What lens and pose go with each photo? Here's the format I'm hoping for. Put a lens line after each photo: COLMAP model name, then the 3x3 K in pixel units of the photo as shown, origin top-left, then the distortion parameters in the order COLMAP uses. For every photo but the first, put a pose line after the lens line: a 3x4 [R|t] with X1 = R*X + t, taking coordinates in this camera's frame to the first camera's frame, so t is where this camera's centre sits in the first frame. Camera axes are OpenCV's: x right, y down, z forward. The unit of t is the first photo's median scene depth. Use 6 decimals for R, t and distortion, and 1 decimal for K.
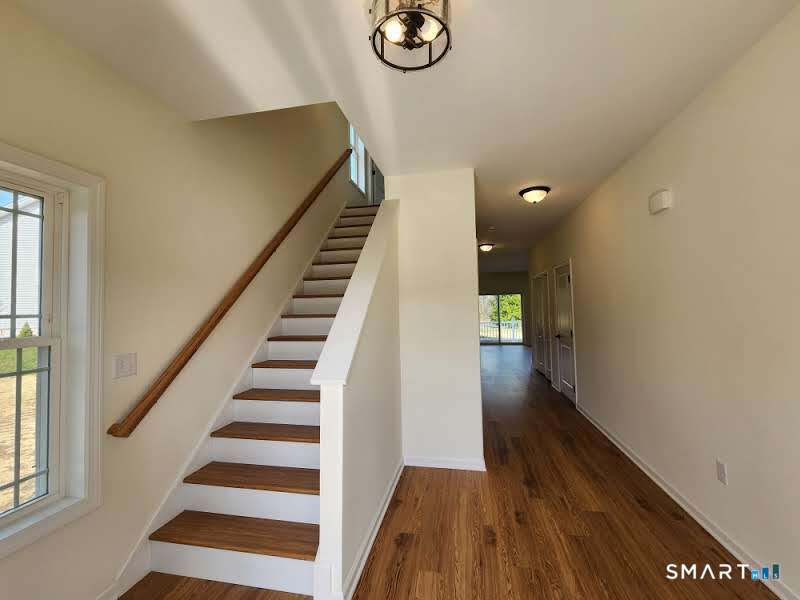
lens RADIAL K [[330.9, 0, 402.8], [0, 330.9, 298.7], [0, 0, 1]] dist [0.002332, 0.000633]
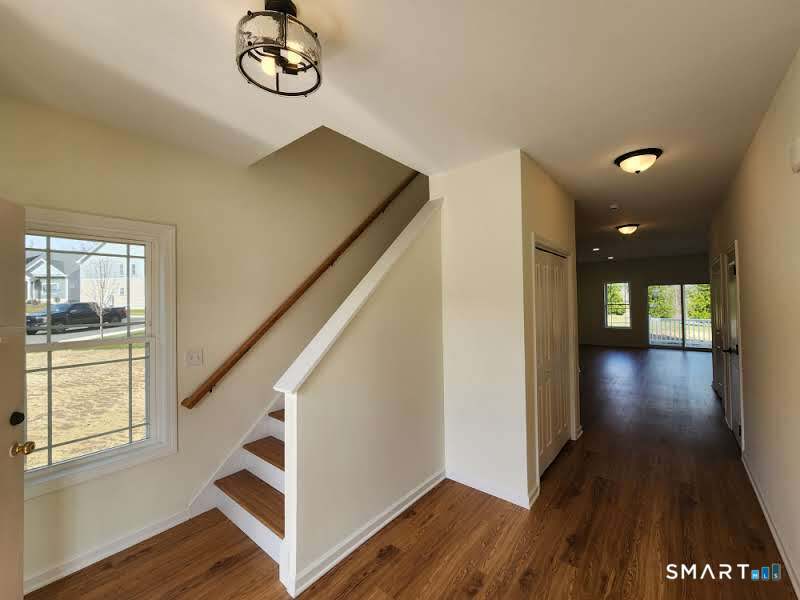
lens RADIAL K [[330.9, 0, 402.7], [0, 330.9, 297.9], [0, 0, 1]] dist [0.002332, 0.000633]
pose [[0.880644, 0.003896, -0.473762, 0.475025], [0.011818, 0.999474, 0.030188, -0.065185], [0.473631, -0.032184, 0.880135, 0.153360]]
